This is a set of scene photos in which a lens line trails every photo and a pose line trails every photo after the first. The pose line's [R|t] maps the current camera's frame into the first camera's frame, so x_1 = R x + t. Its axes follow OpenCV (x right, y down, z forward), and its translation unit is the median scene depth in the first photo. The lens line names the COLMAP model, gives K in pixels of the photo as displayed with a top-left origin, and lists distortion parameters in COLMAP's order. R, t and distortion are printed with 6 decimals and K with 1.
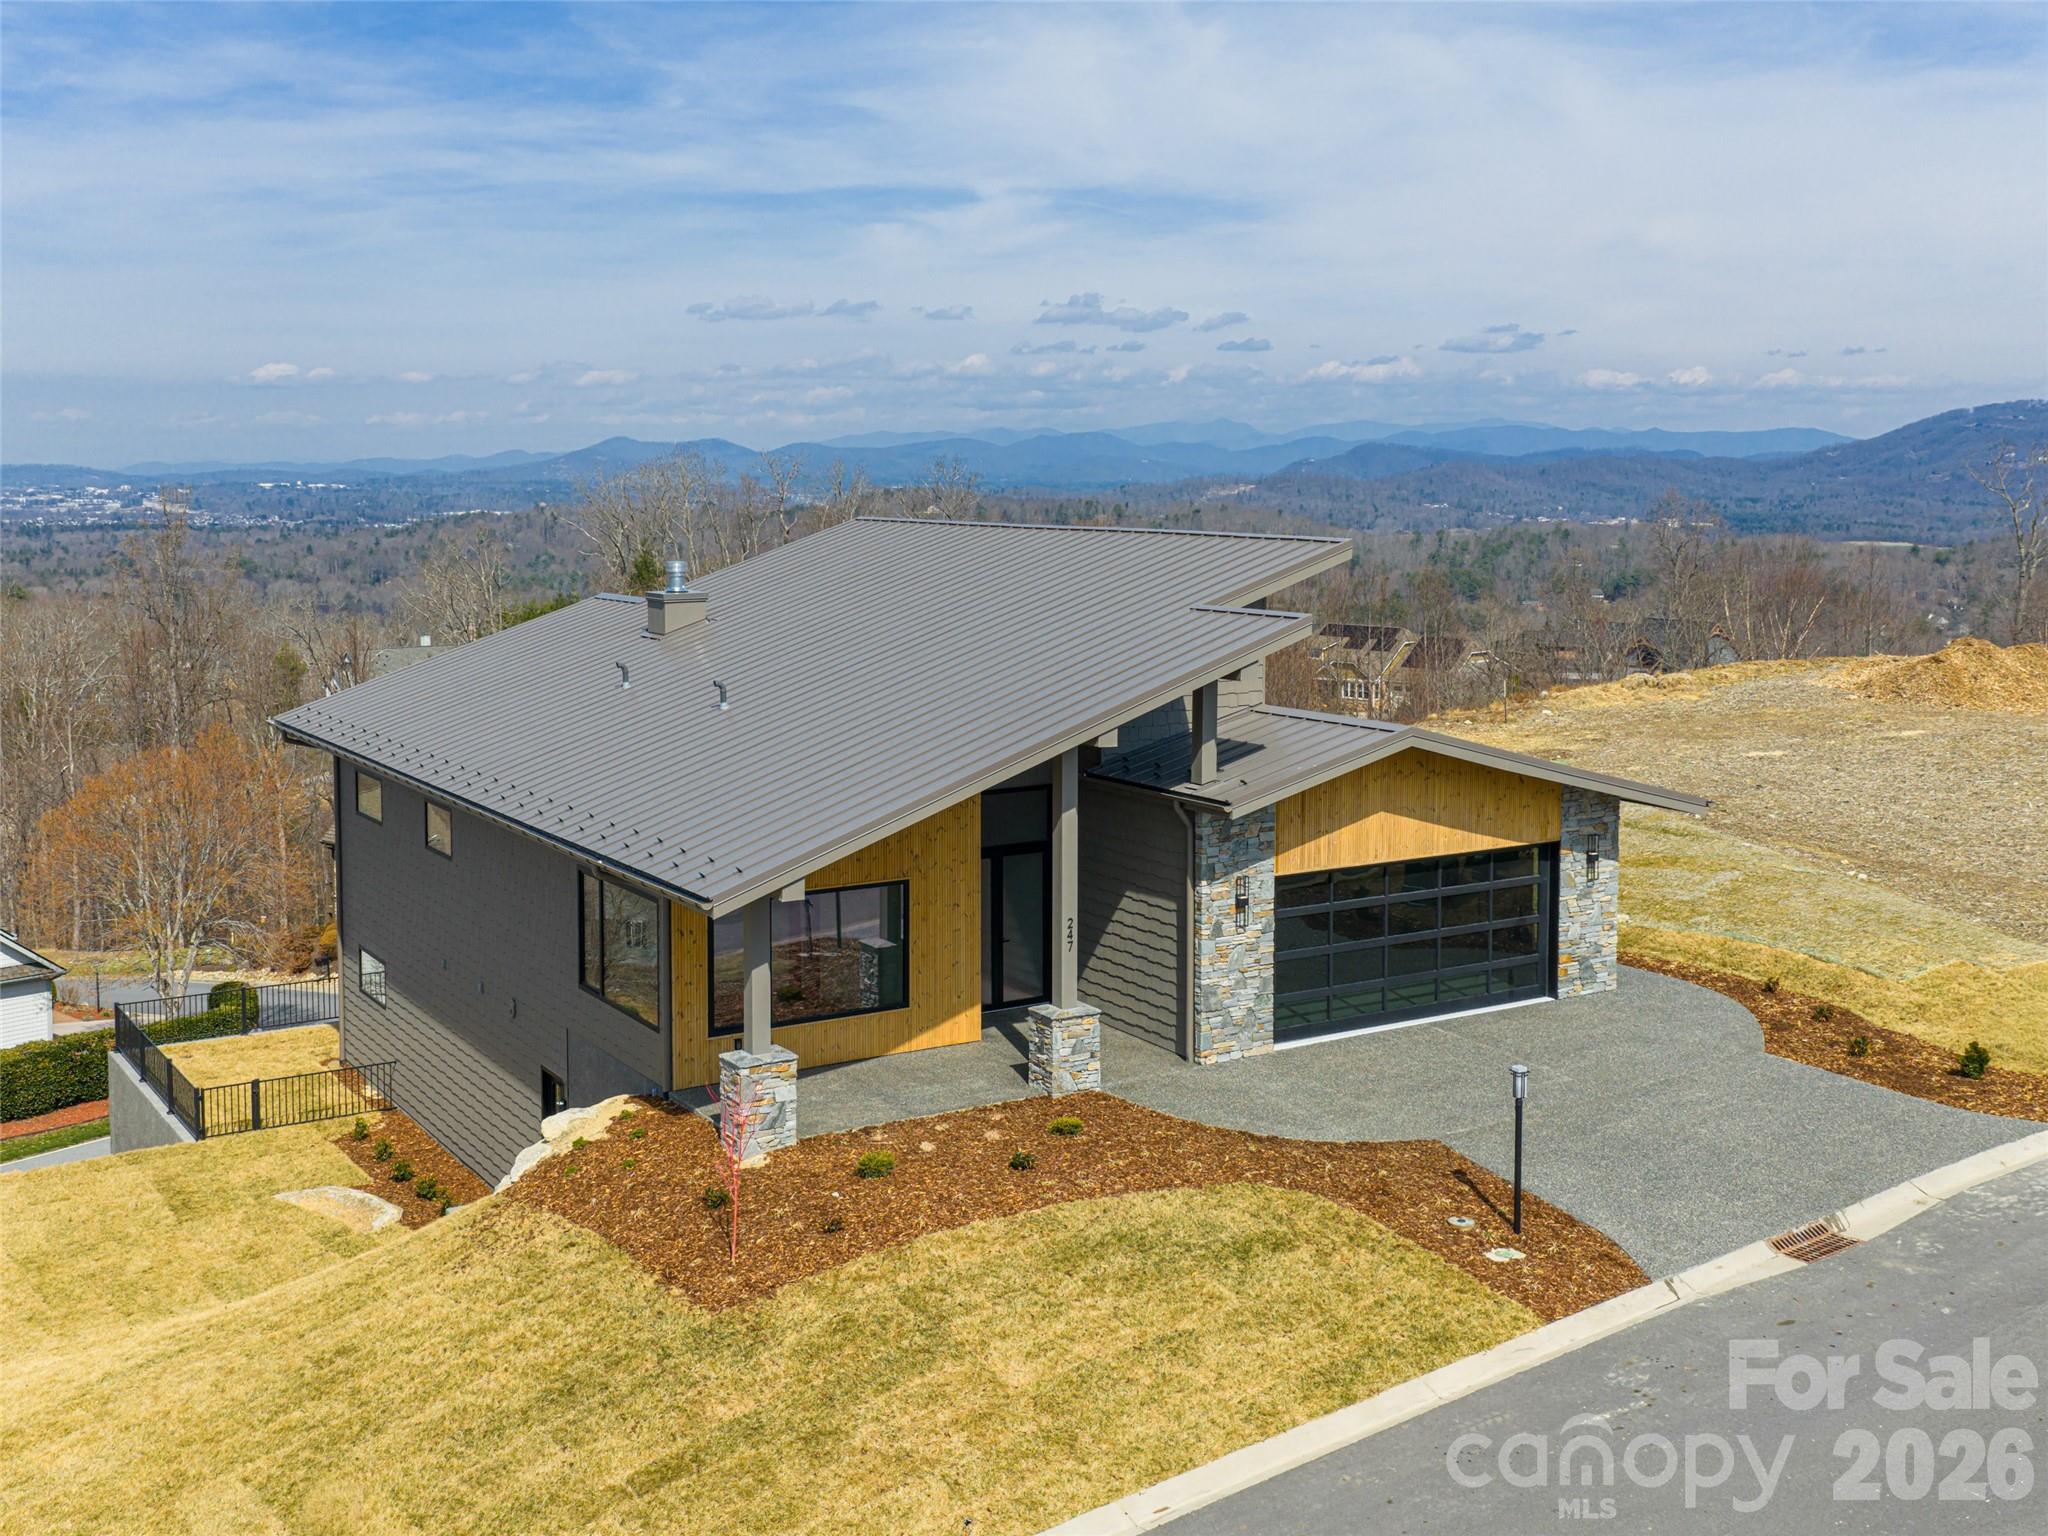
lens RADIAL K [[2176.6, 0, 1023.9], [0, 2176.6, 692.5], [0, 0, 1]] dist [0.007365, -0.019293]
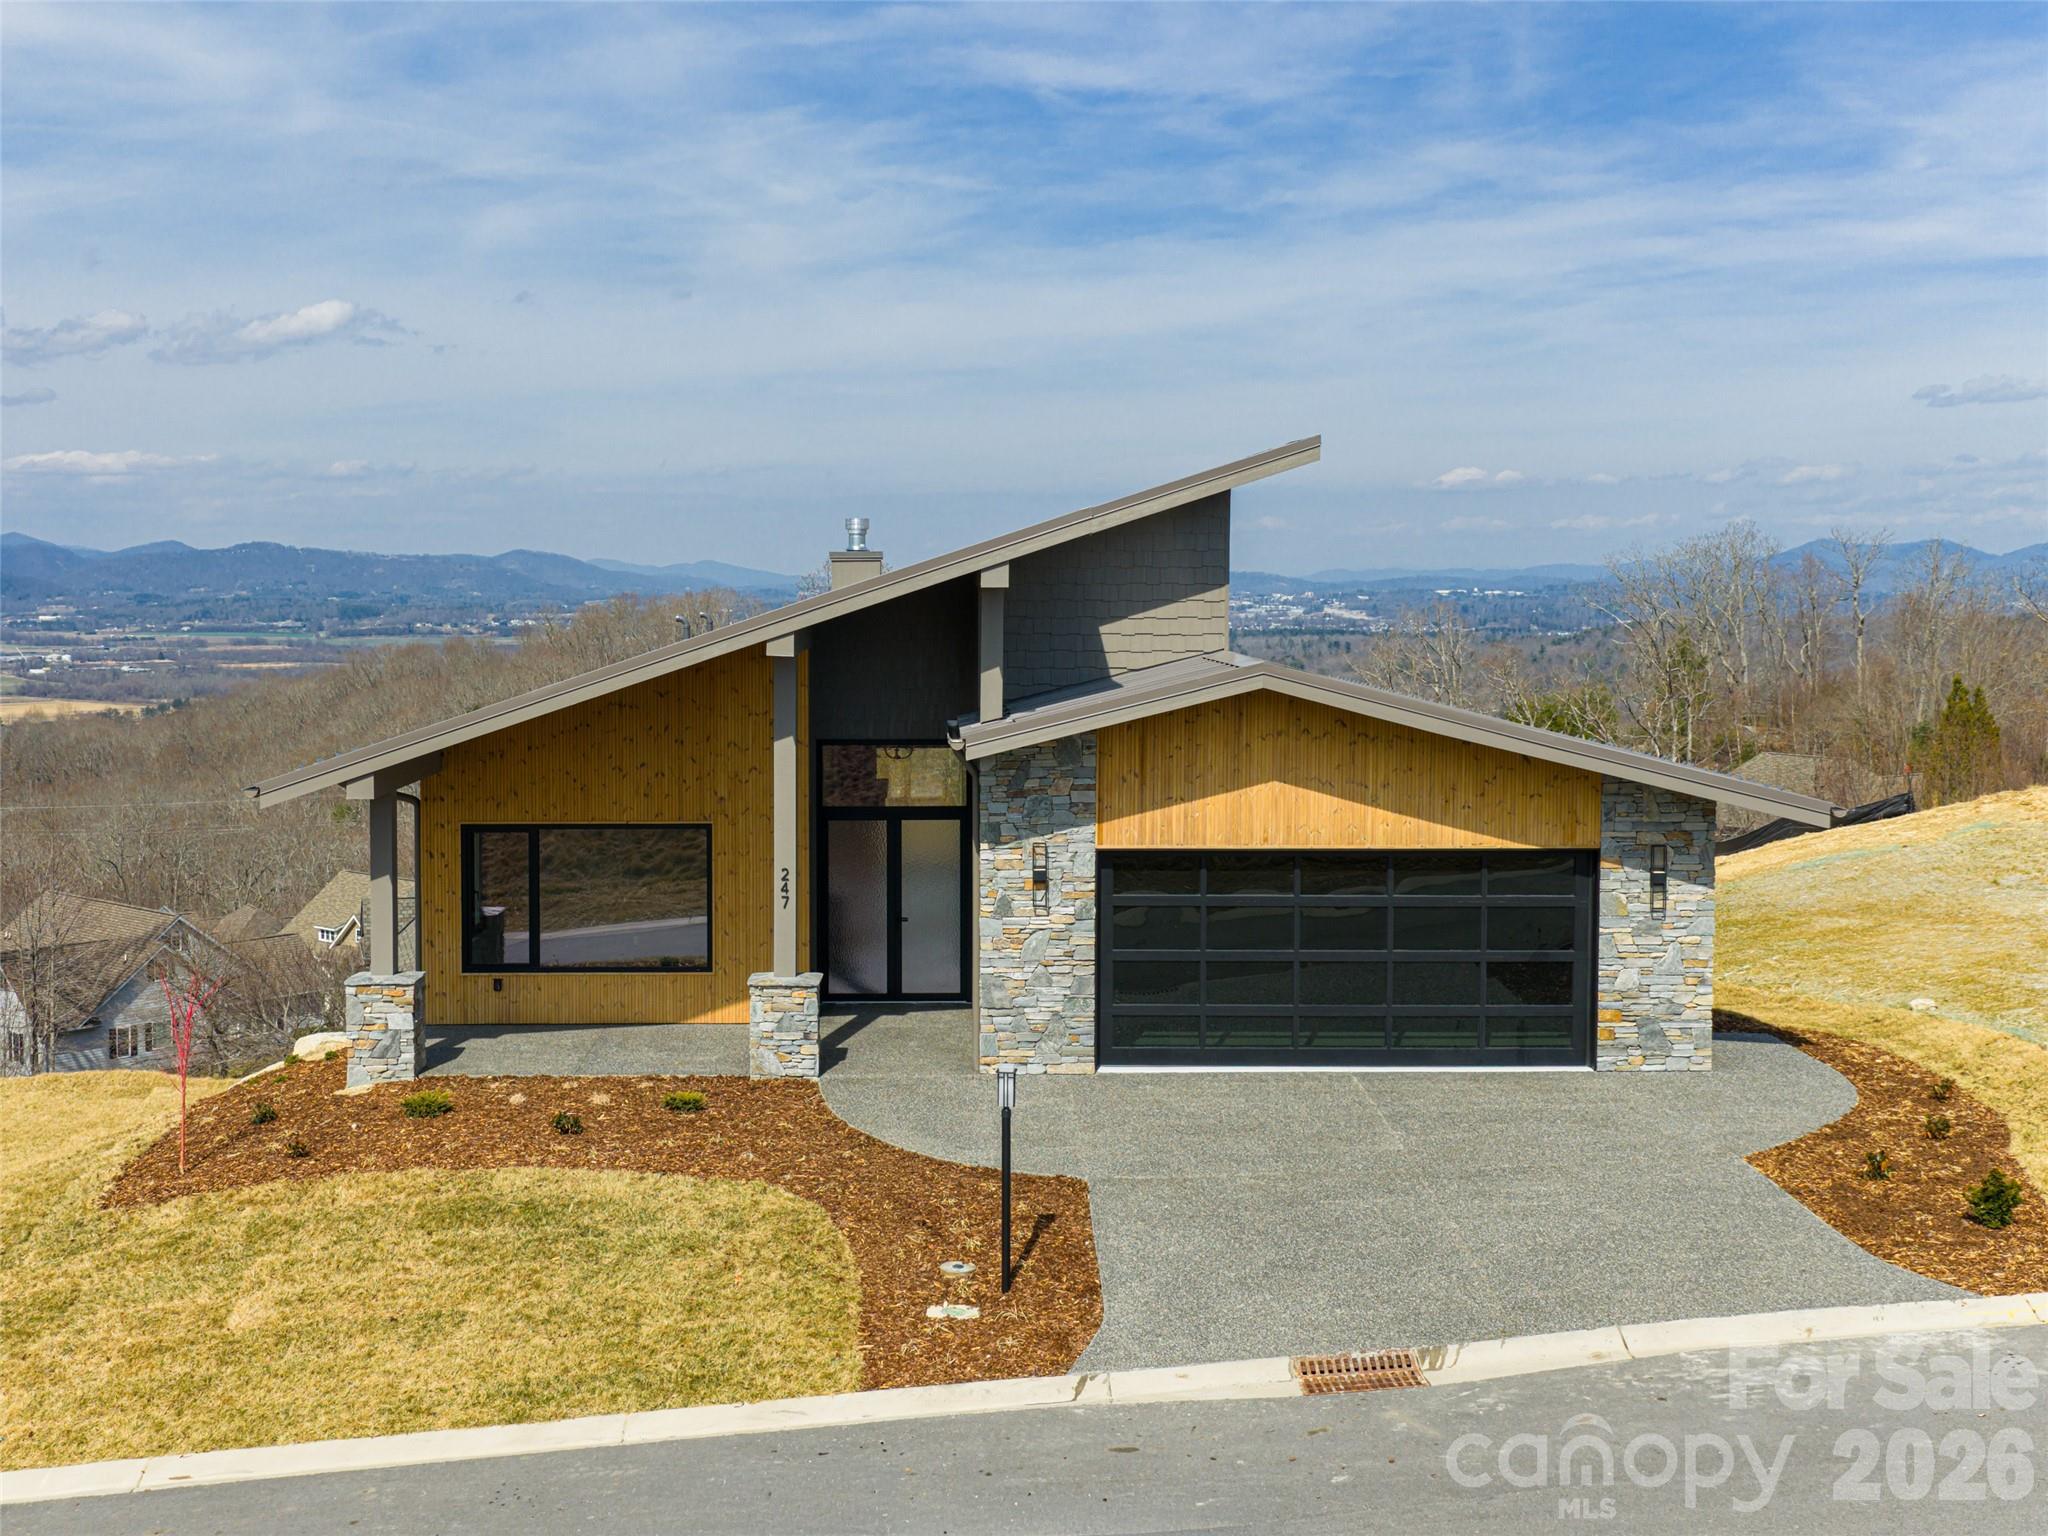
lens RADIAL K [[2295.5, 0, 925.9], [0, 2295.5, 763.7], [0, 0, 1]] dist [0.023544, -0.043132]
pose [[0.848862, 0.042520, -0.526901, 0.500392], [-0.053548, 0.998549, -0.005687, 0.061767], [0.525895, 0.033042, 0.849908, 0.260679]]
